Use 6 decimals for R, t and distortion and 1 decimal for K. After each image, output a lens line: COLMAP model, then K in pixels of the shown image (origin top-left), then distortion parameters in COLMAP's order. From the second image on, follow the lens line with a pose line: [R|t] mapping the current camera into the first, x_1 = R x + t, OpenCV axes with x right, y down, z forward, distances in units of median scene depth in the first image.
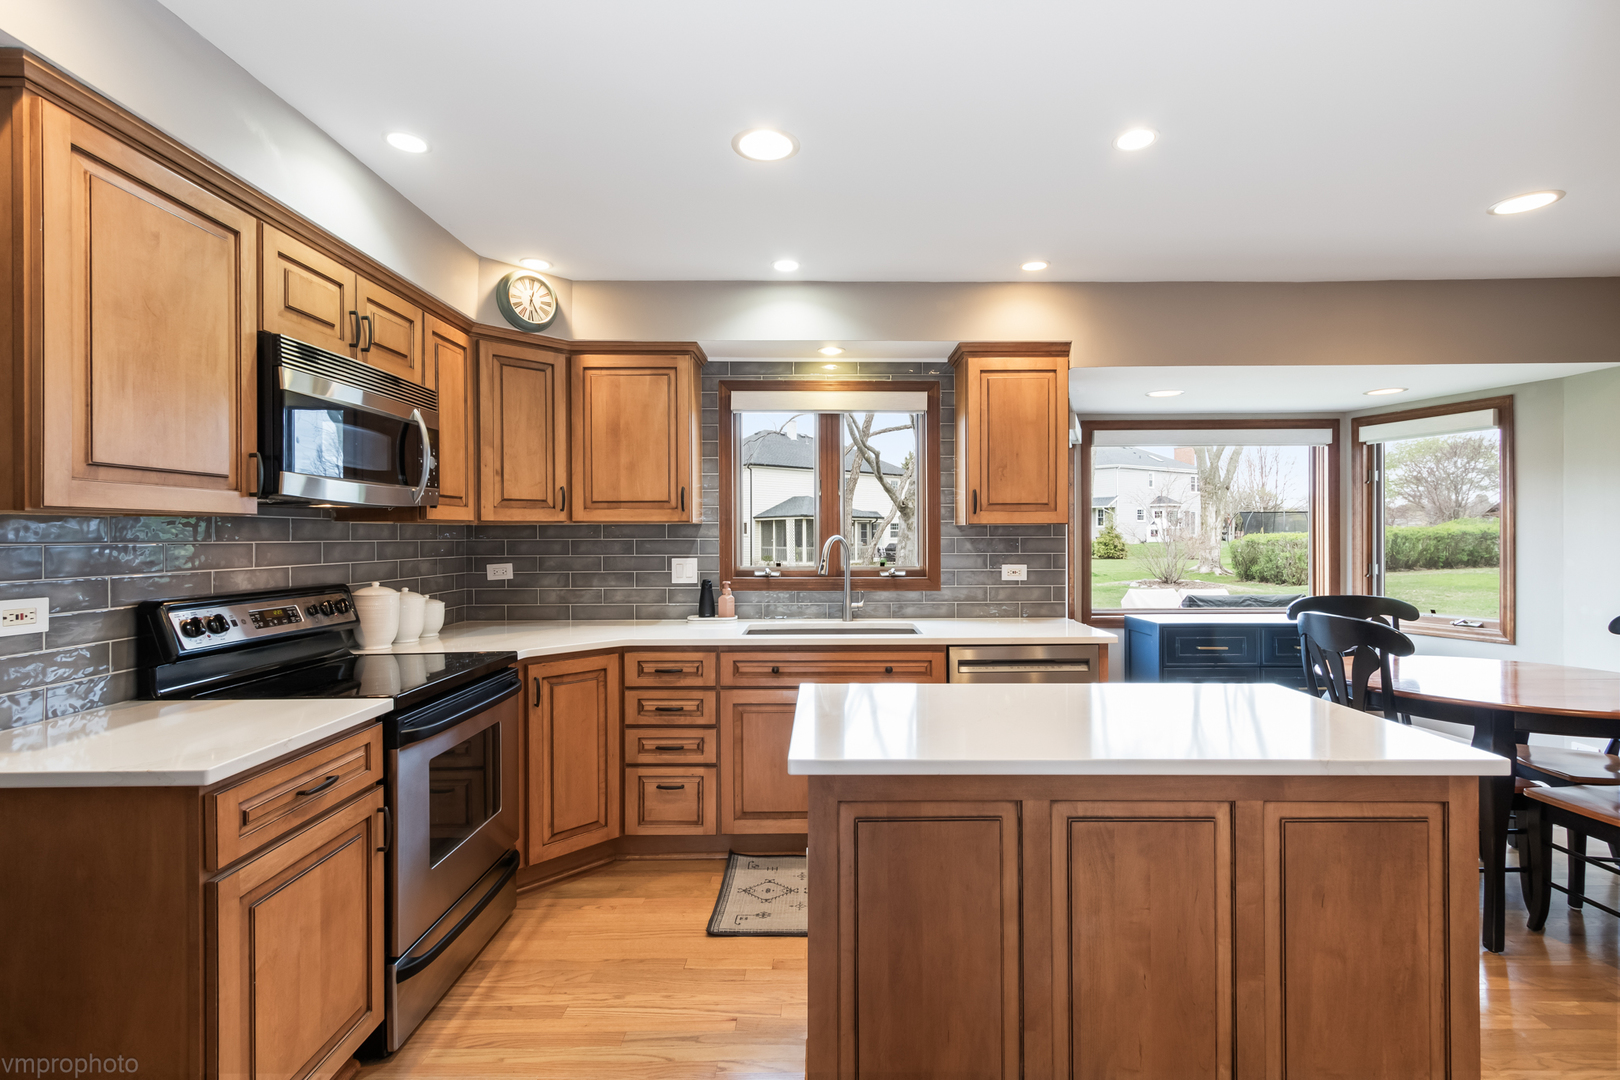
lens RADIAL K [[753.9, 0, 824.6], [0, 753.9, 536.0], [0, 0, 1]] dist [0.002710, 0.000260]
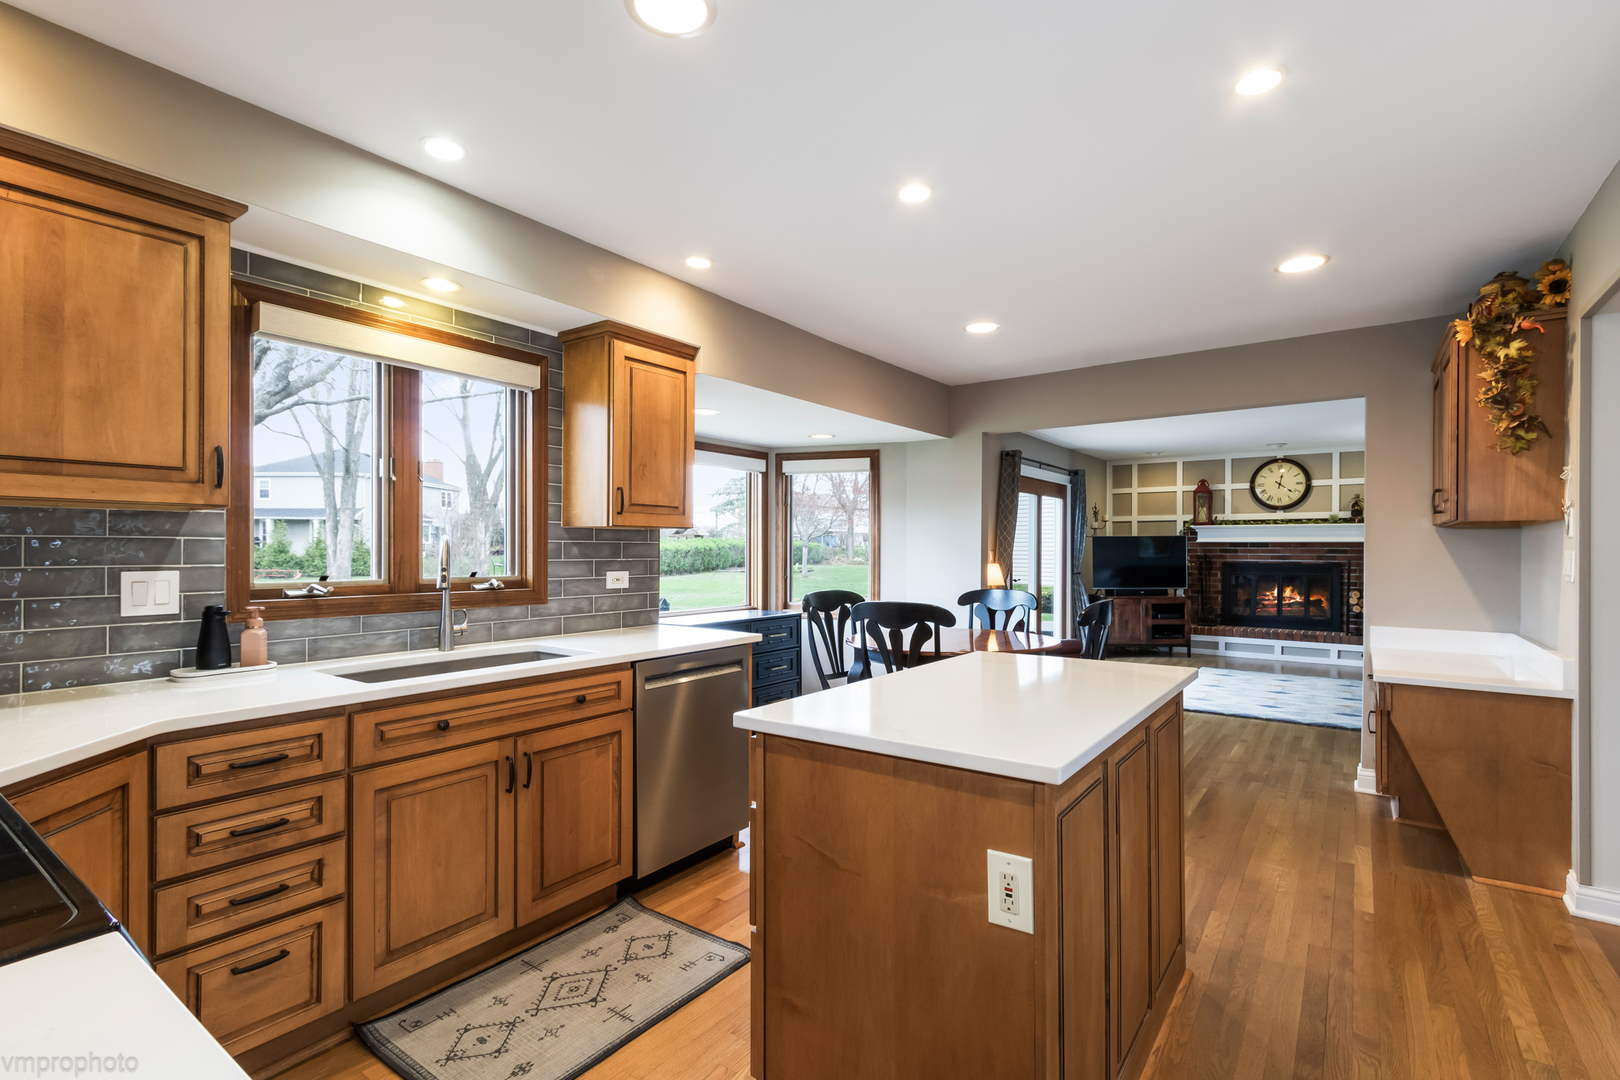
lens RADIAL K [[742.7, 0, 818.1], [0, 742.7, 547.1], [0, 0, 1]] dist [0.002115, -0.000279]
pose [[0.588449, 0.007774, 0.808497, -0.377075], [-0.002590, 0.999967, -0.007731, 0.015977], [-0.808530, 0.002455, 0.588450, 0.287582]]
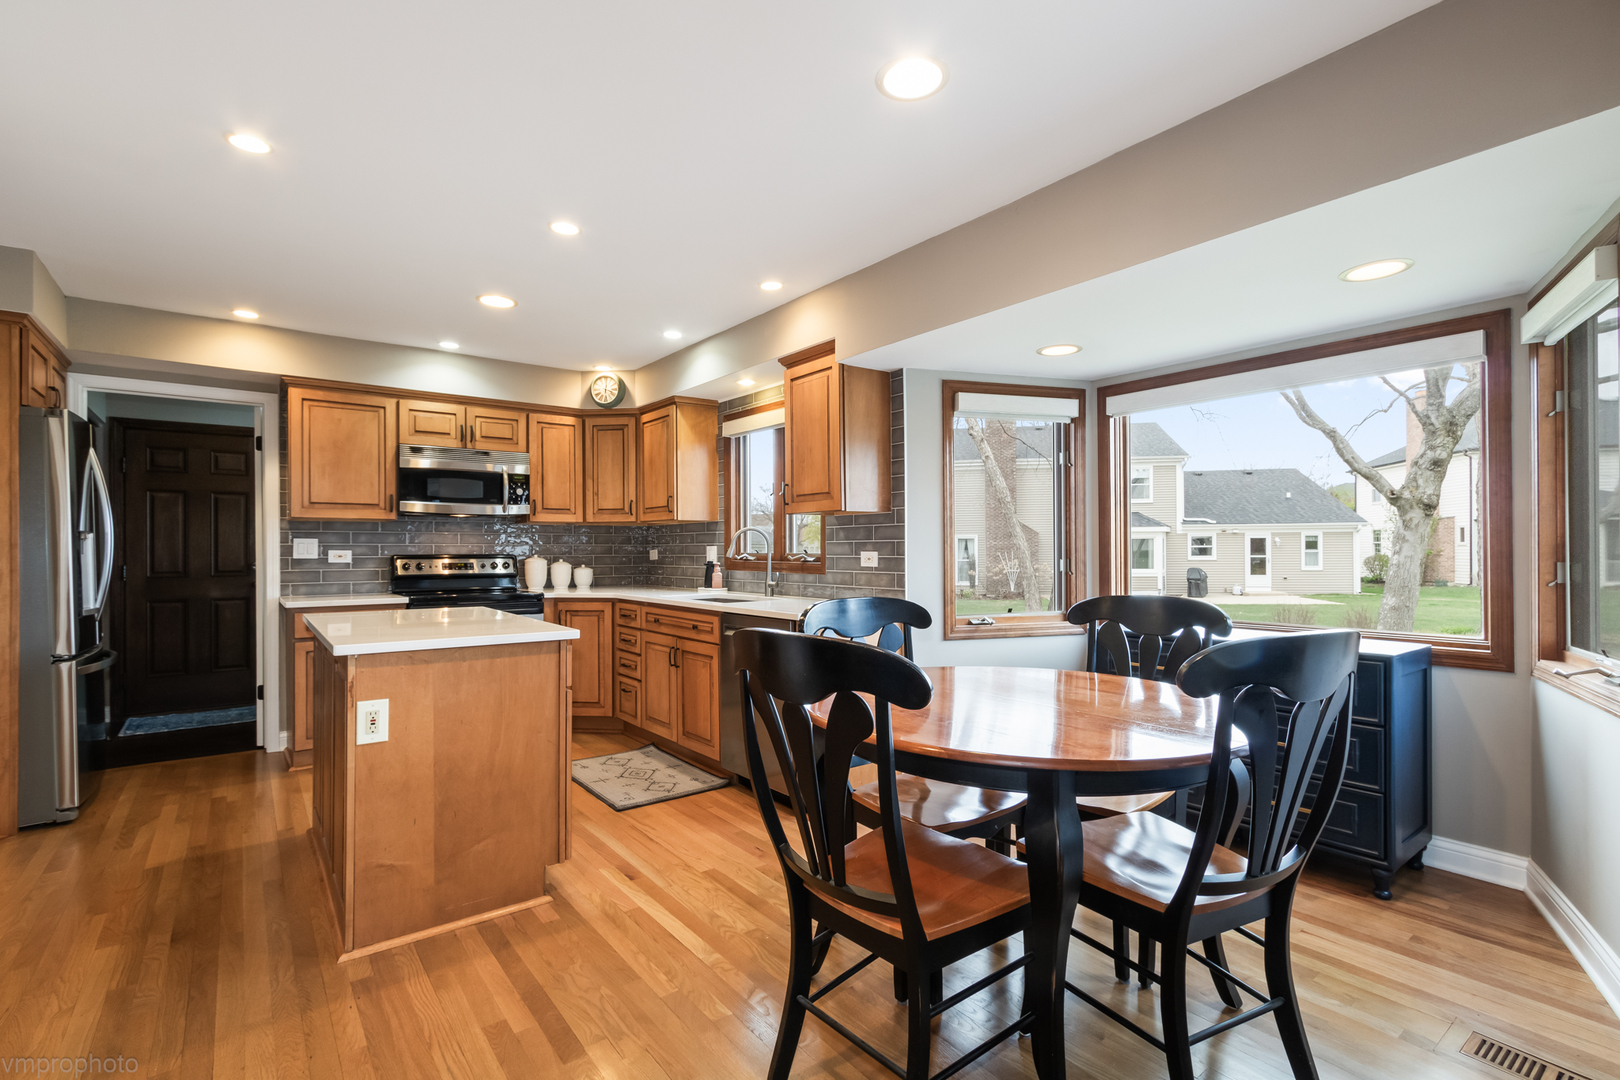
lens RADIAL K [[742.7, 0, 818.1], [0, 742.7, 547.1], [0, 0, 1]] dist [0.002115, -0.000279]
pose [[0.611655, -0.000608, -0.791125, 1.125679], [-0.000290, 0.999999, -0.000993, 0.035910], [0.791125, 0.000836, 0.611654, 0.342969]]
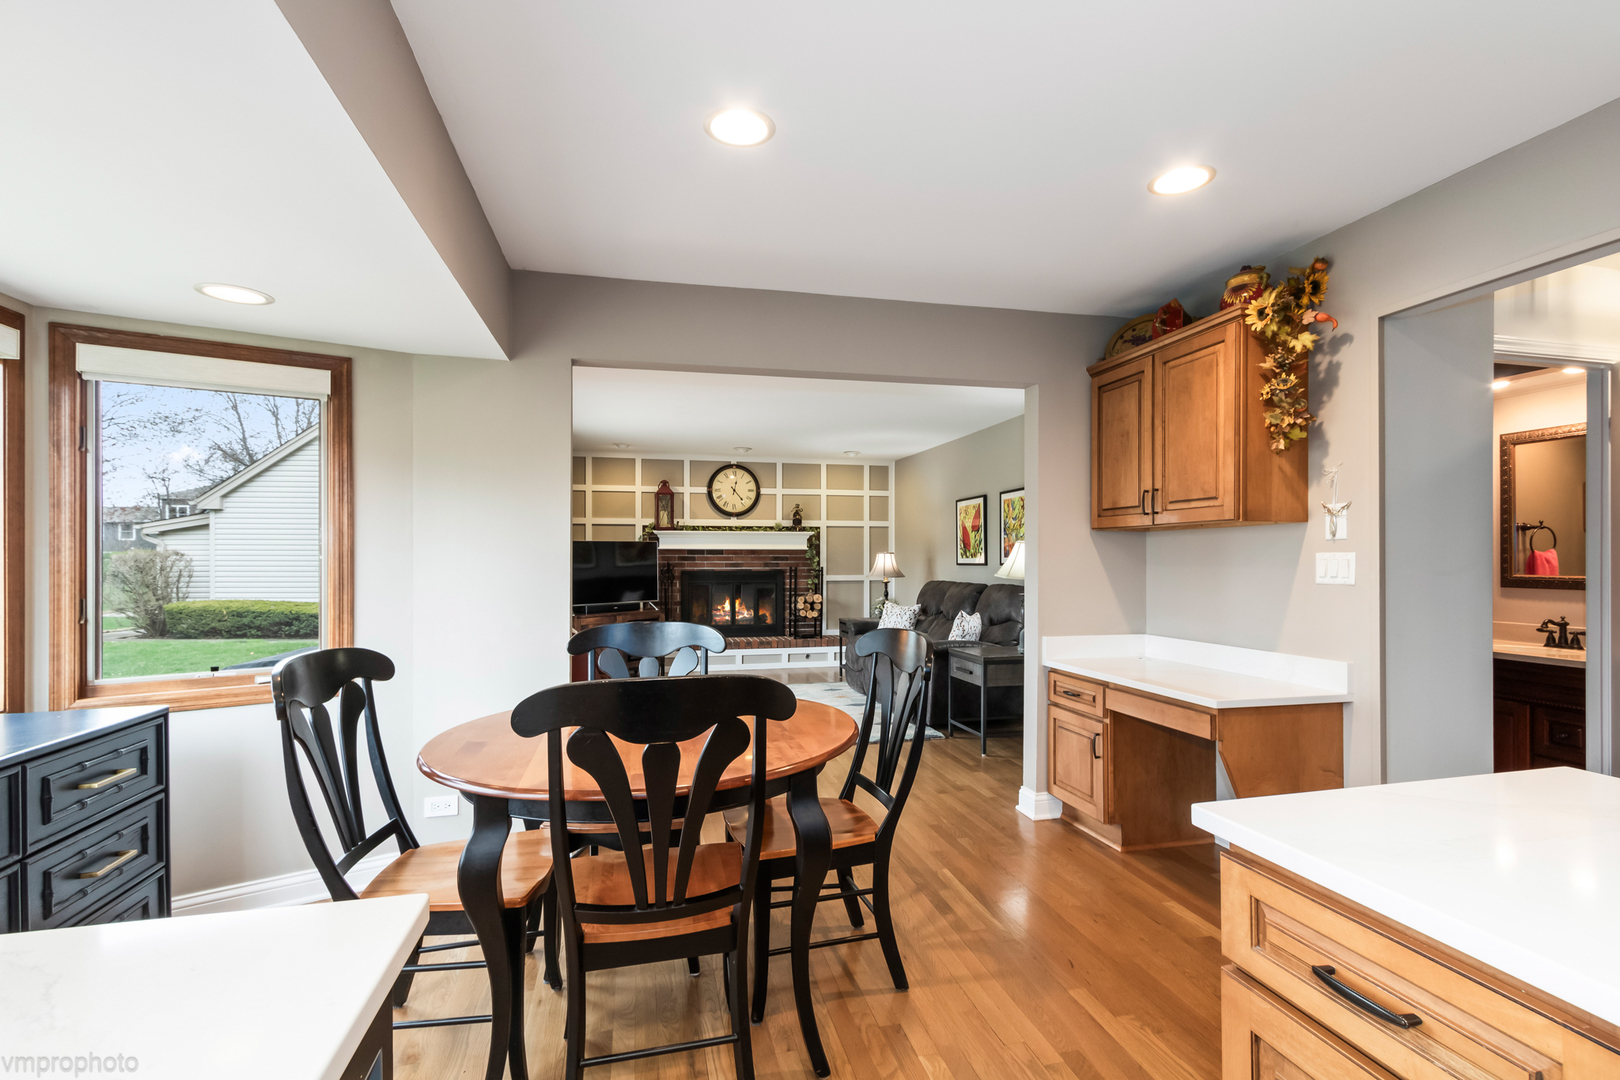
lens RADIAL K [[755.1, 0, 820.0], [0, 755.1, 559.3], [0, 0, 1]] dist [-0.000194, 0.000088]
pose [[-0.230720, 0.003984, 0.973012, 0.097150], [0.005524, 0.999981, -0.002784, 0.017445], [-0.973004, 0.004732, -0.230738, 0.842253]]
